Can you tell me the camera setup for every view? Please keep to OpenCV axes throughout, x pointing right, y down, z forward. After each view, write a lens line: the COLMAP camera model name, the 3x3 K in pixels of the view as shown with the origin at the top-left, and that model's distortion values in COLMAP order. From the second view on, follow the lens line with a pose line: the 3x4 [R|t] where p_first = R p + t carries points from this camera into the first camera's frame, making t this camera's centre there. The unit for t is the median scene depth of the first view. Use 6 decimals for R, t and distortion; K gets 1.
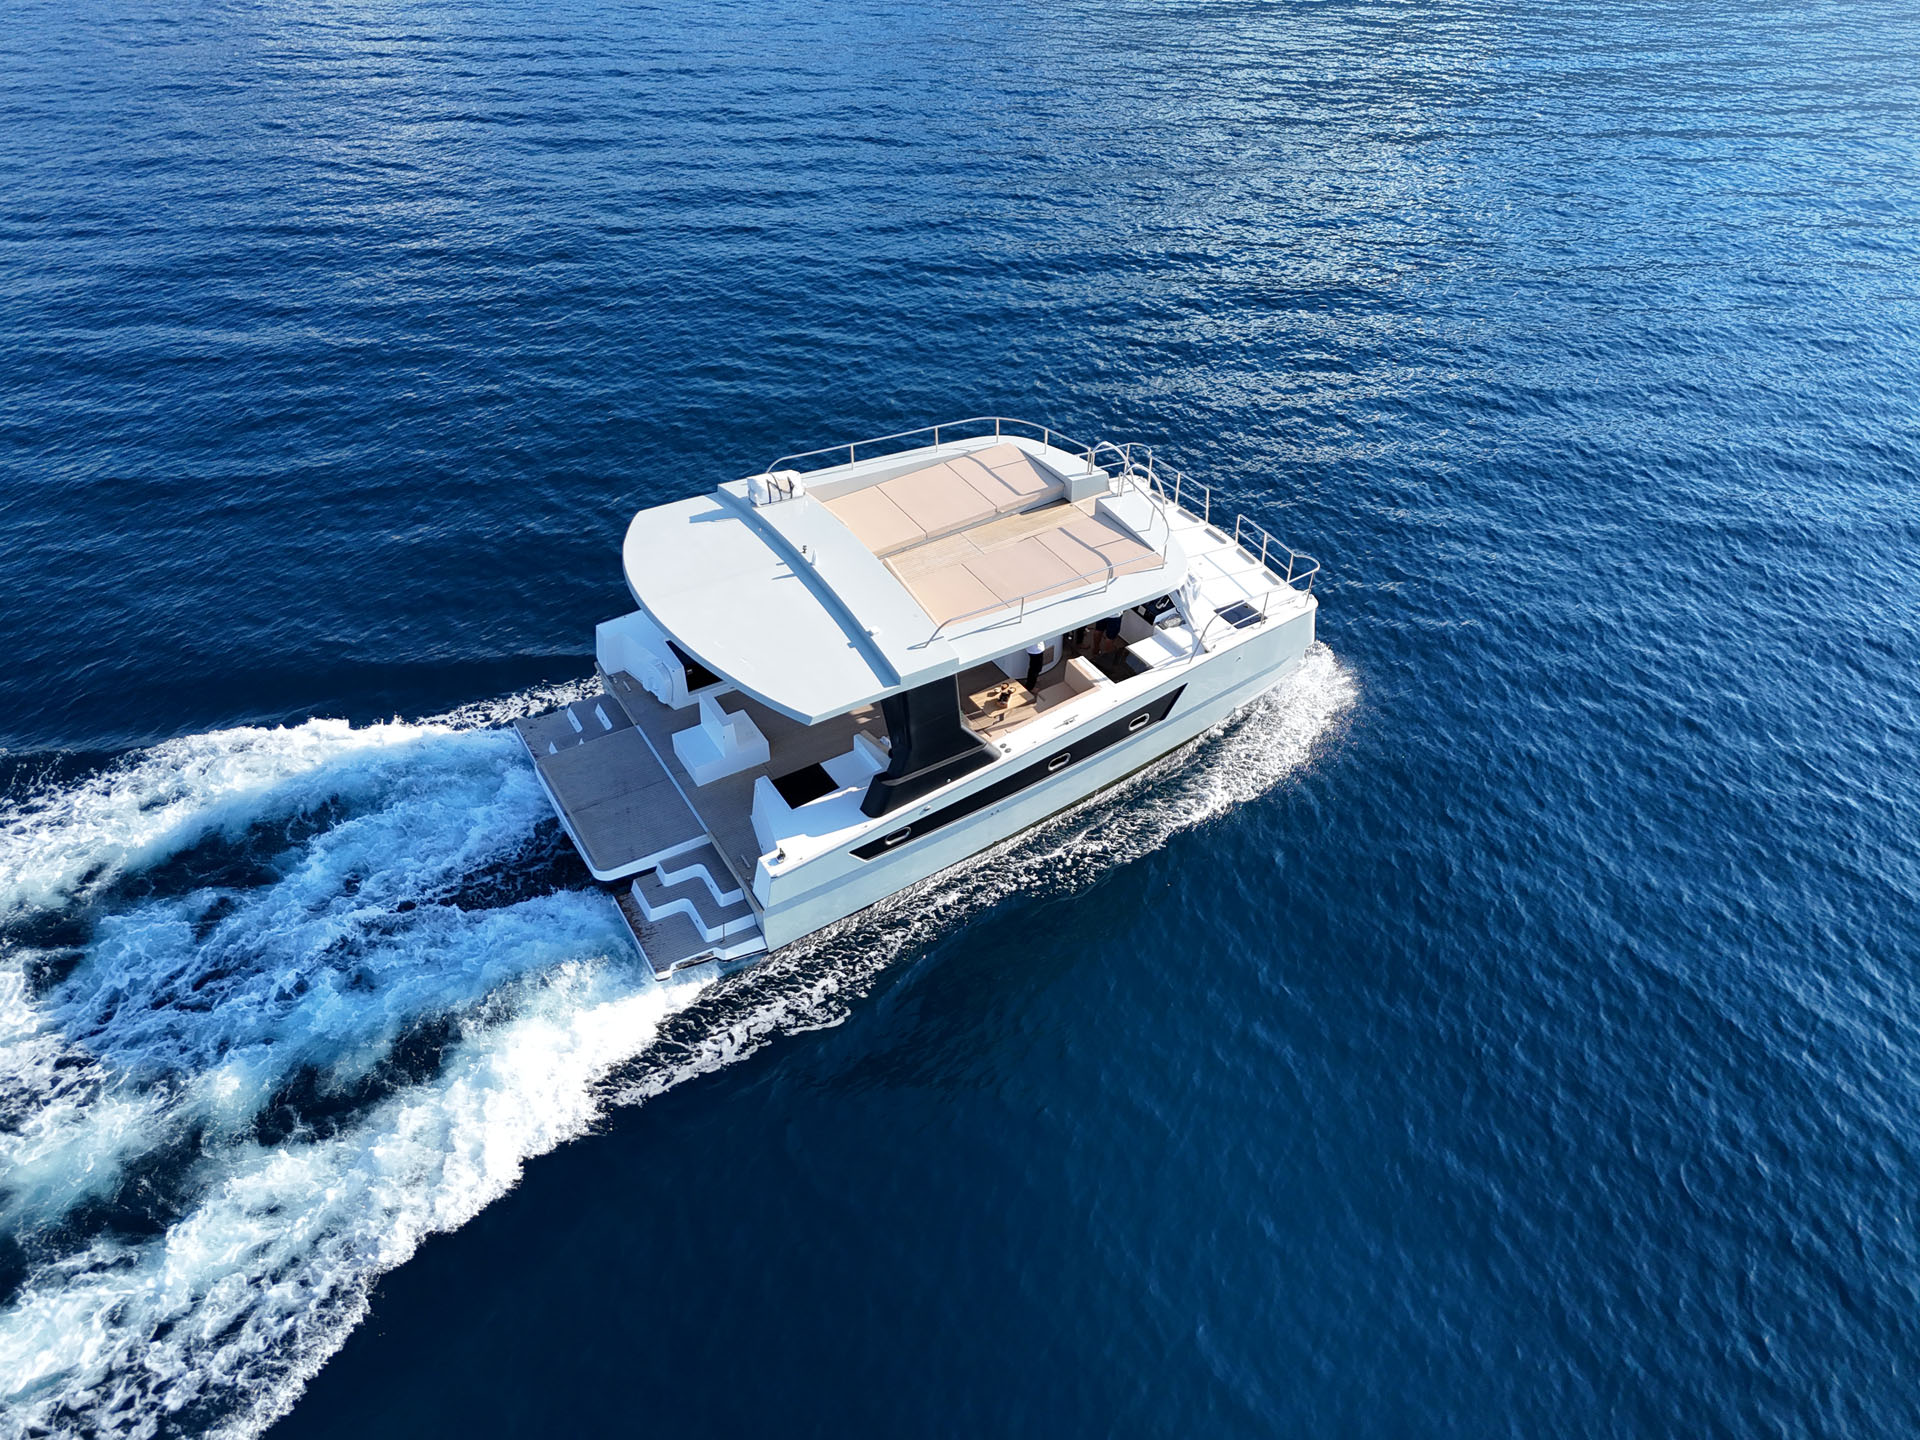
lens RADIAL K [[1371.1, 0, 972.3], [0, 1371.1, 721.9], [0, 0, 1]] dist [0.041623, -0.048592]
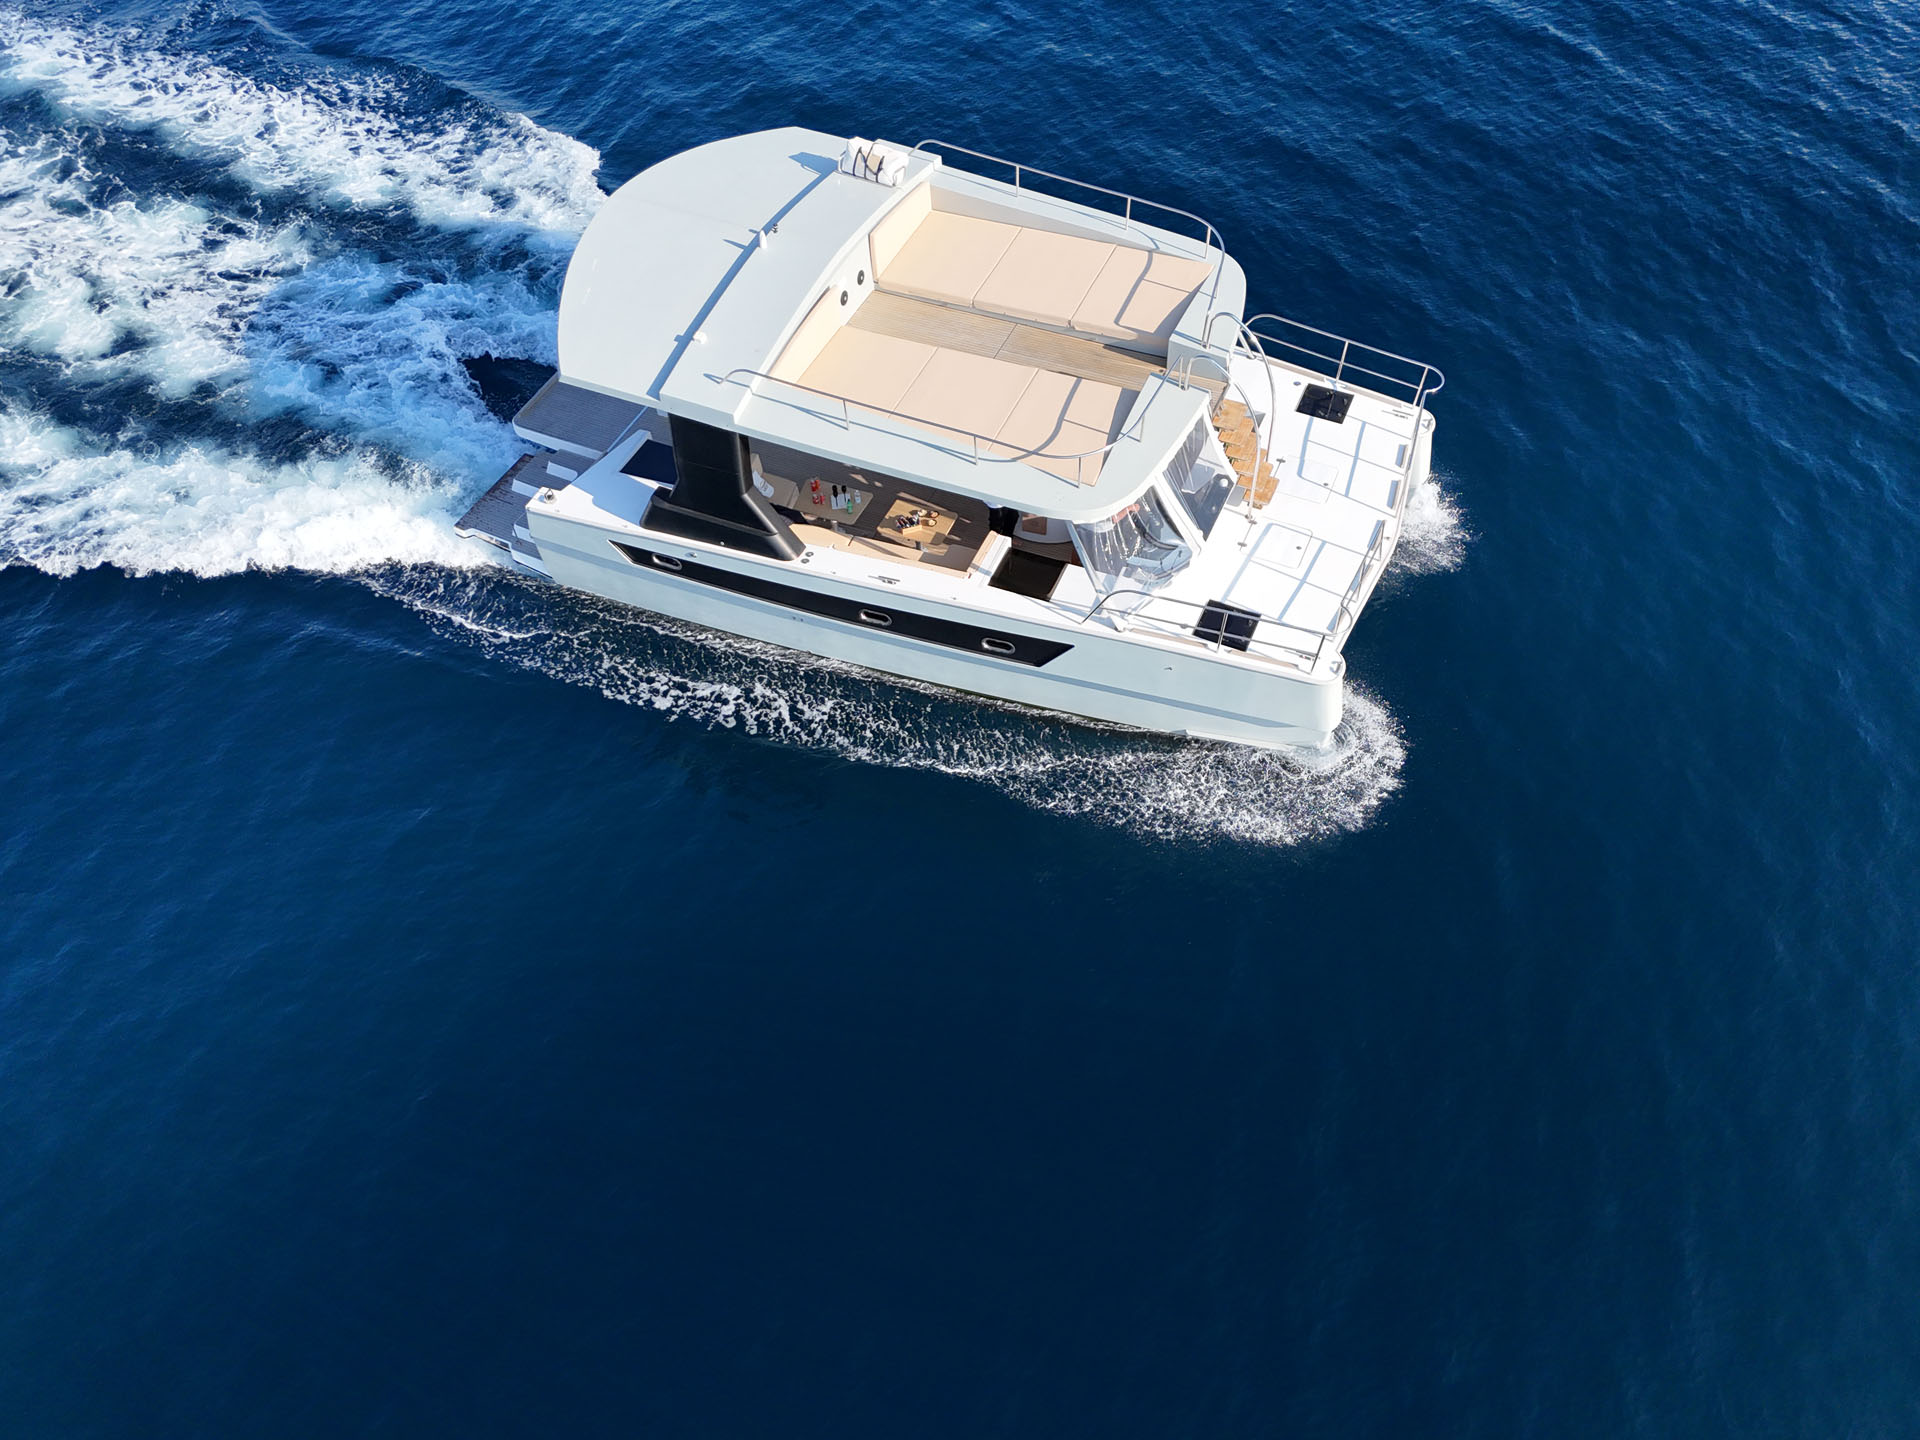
lens RADIAL K [[1371.1, 0, 972.3], [0, 1371.1, 721.9], [0, 0, 1]] dist [0.041623, -0.048592]
pose [[0.581337, 0.628570, -0.516669, 0.542772], [-0.502208, 0.776795, 0.379969, -0.254709], [0.640183, 0.038585, 0.767253, 0.403004]]
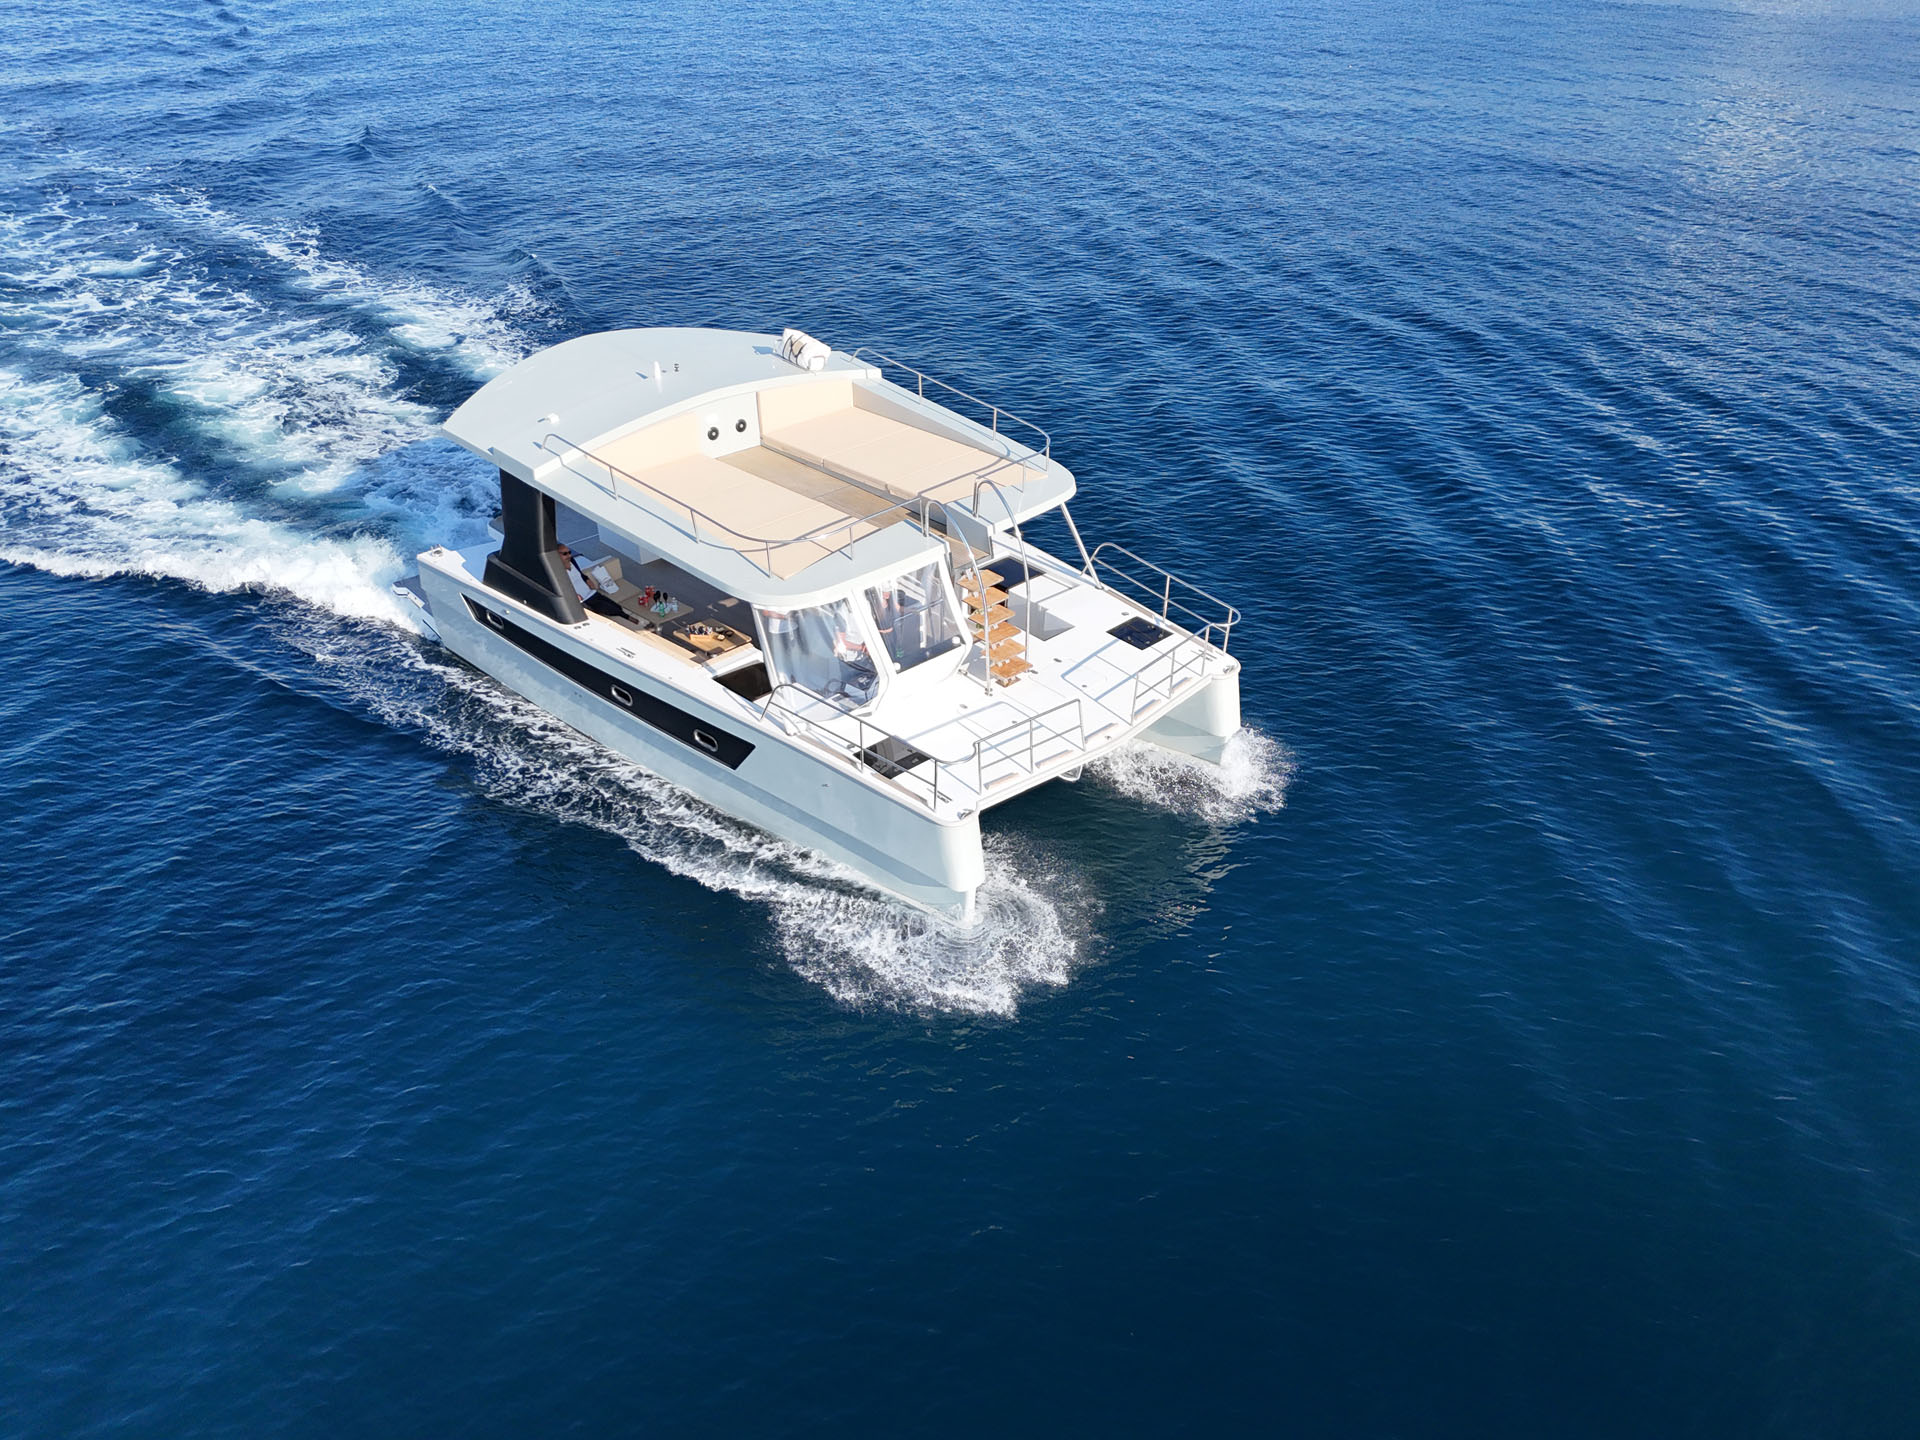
lens RADIAL K [[1371.1, 0, 972.3], [0, 1371.1, 721.9], [0, 0, 1]] dist [0.041623, -0.048592]
pose [[0.261211, 0.537505, -0.801784, 0.787700], [-0.636539, 0.720346, 0.275535, -0.321961], [0.725663, 0.438394, 0.530305, 0.693160]]
